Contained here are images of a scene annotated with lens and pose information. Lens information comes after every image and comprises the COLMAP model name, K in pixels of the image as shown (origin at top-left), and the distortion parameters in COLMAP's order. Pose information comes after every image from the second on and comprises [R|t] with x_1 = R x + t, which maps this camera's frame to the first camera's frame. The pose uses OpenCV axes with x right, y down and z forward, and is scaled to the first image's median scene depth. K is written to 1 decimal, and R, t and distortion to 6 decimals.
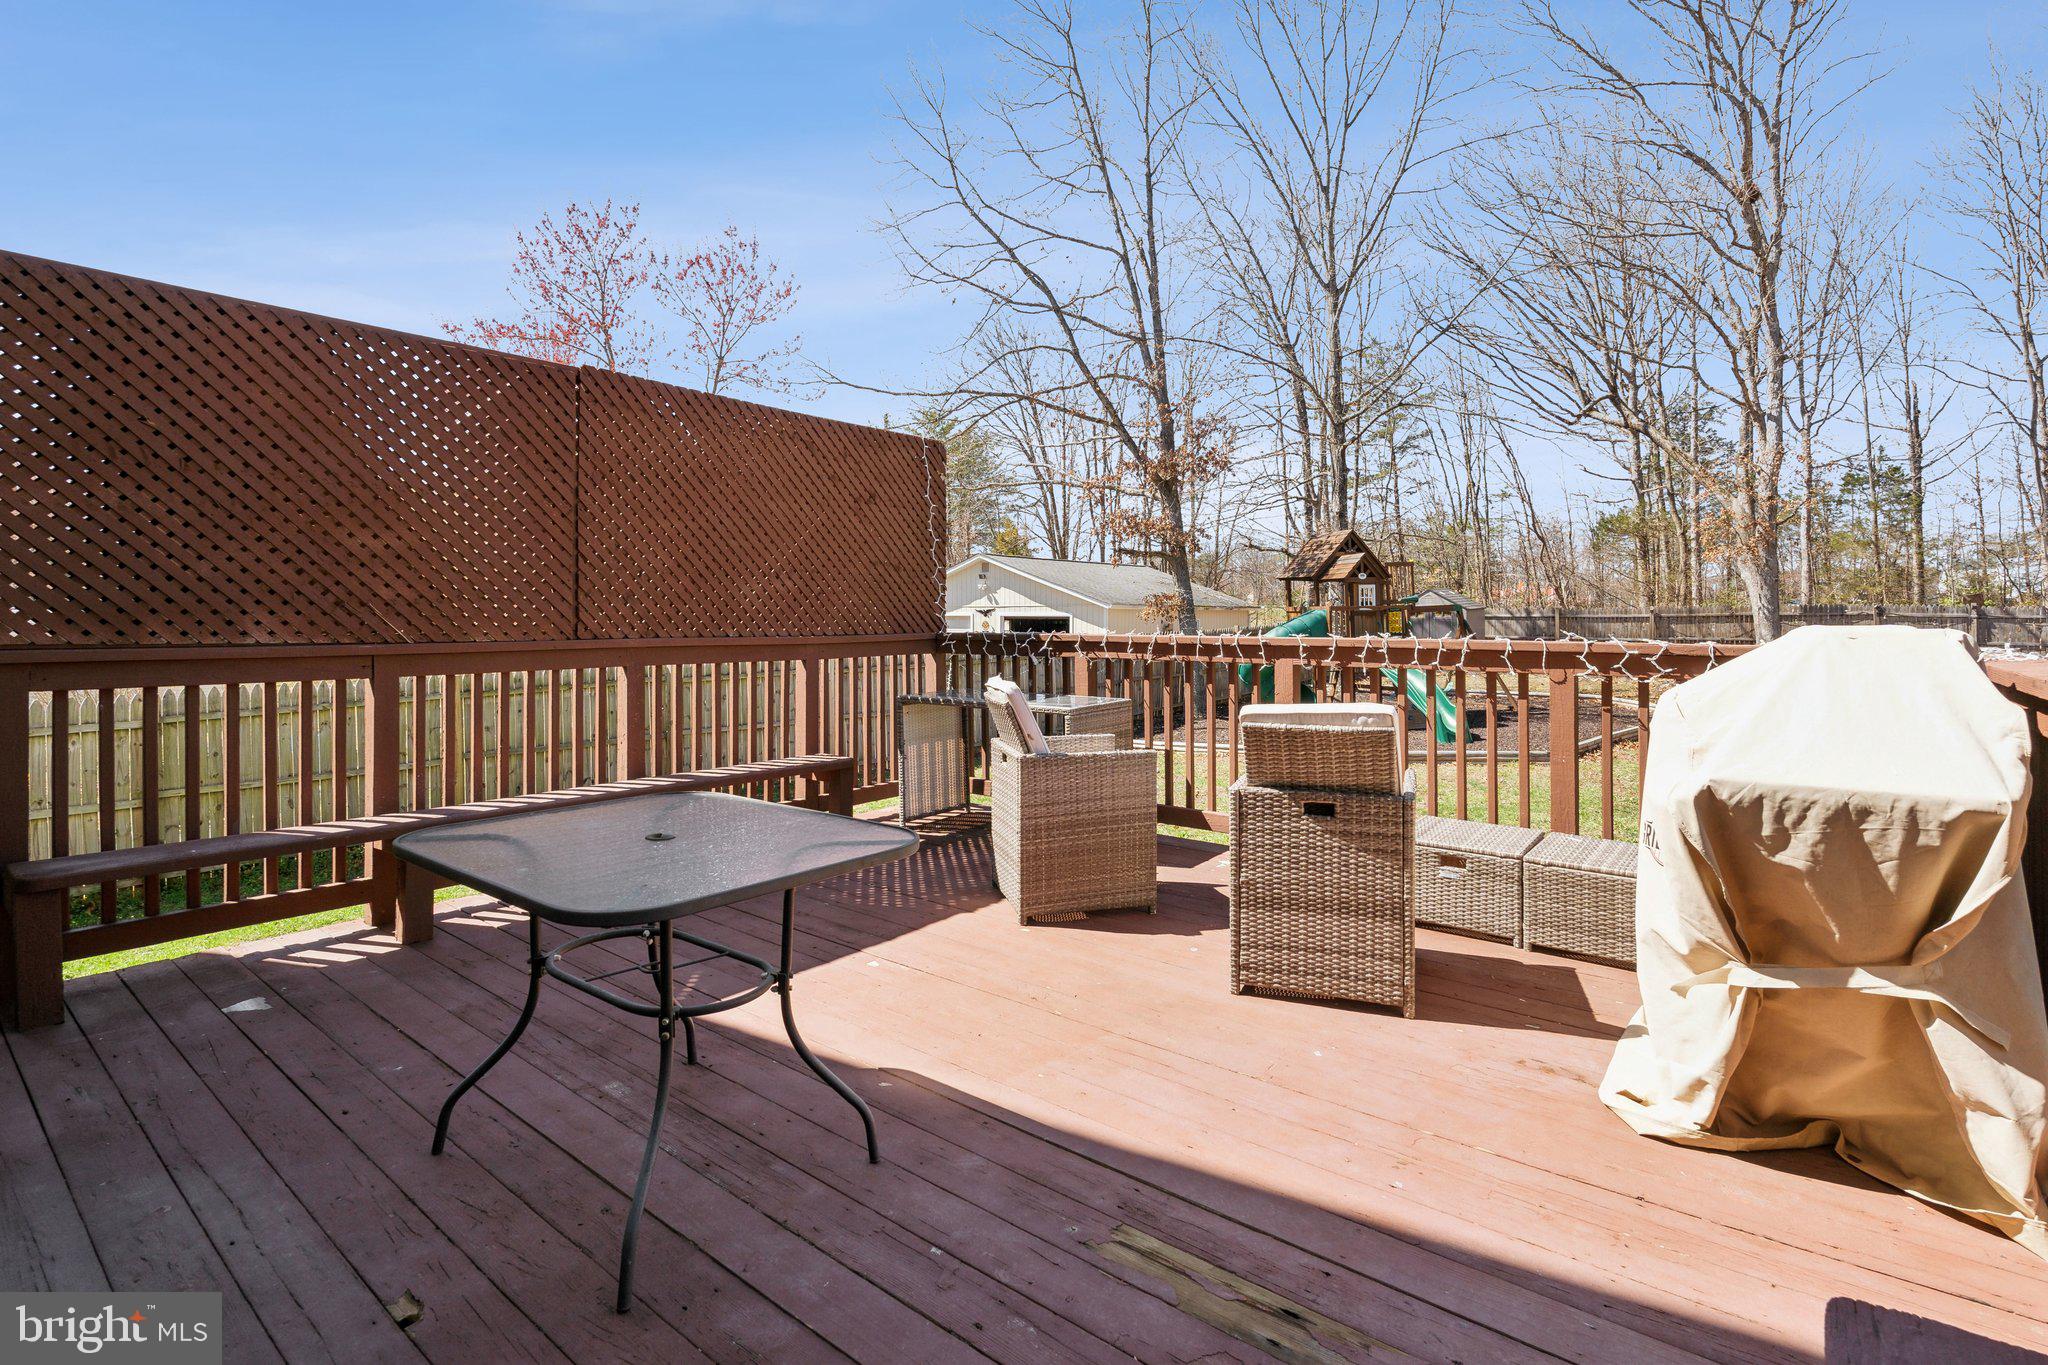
lens RADIAL K [[970.8, 0, 1031.0], [0, 970.8, 623.7], [0, 0, 1]] dist [0.000039, 0.000147]
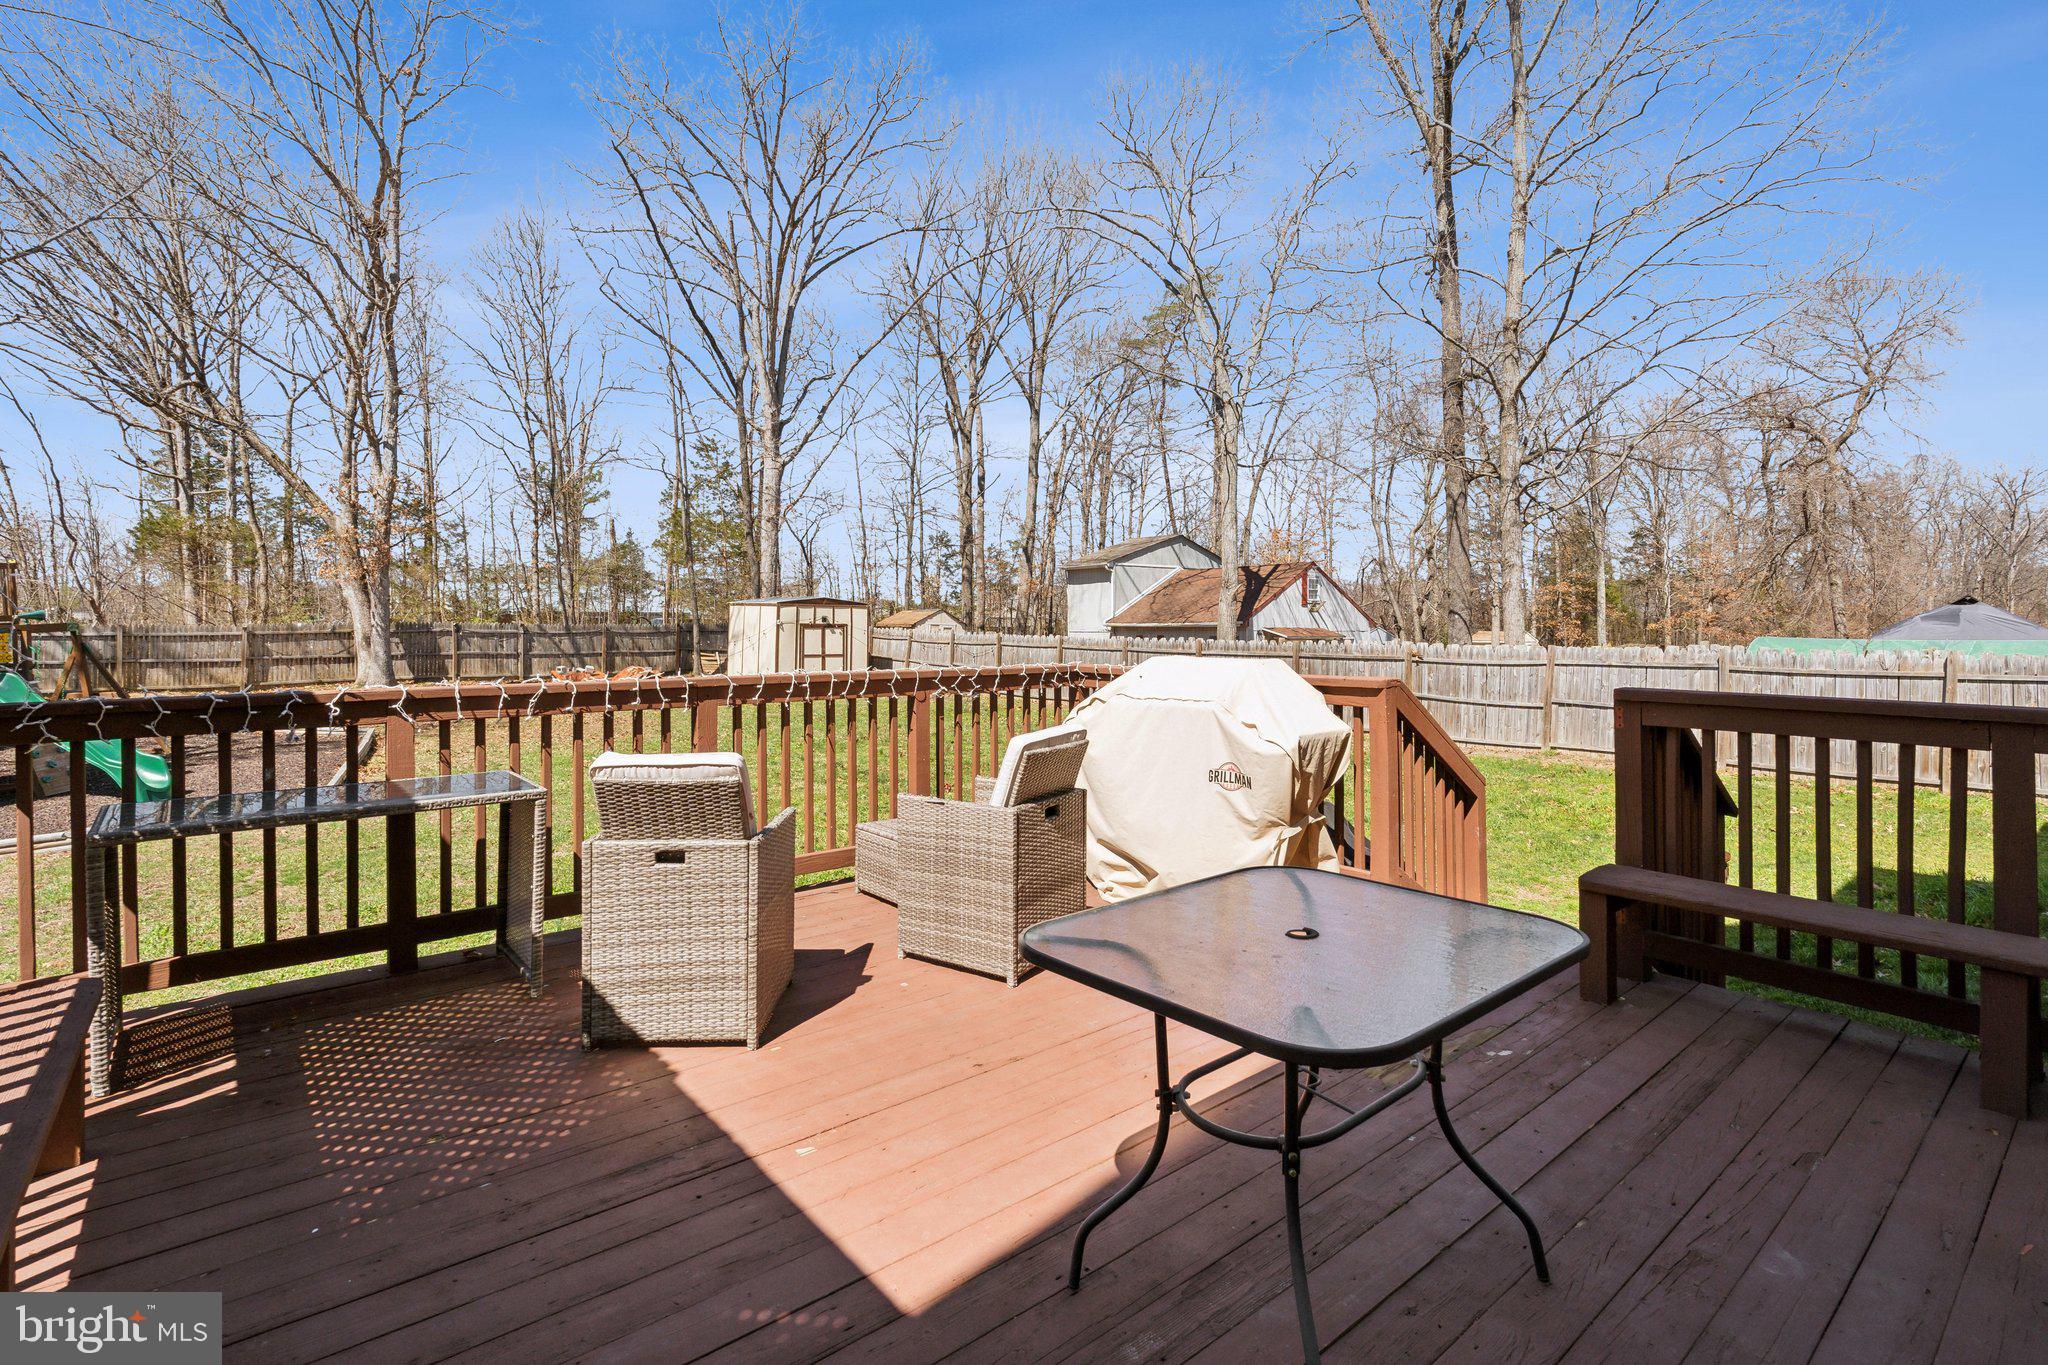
lens RADIAL K [[970.8, 0, 1031.0], [0, 970.8, 623.7], [0, 0, 1]] dist [0.000039, 0.000147]
pose [[0.199895, 0.002278, 0.979815, -0.131376], [0.010223, 0.999938, -0.004410, -0.006842], [-0.979764, 0.010899, 0.199859, 0.105492]]
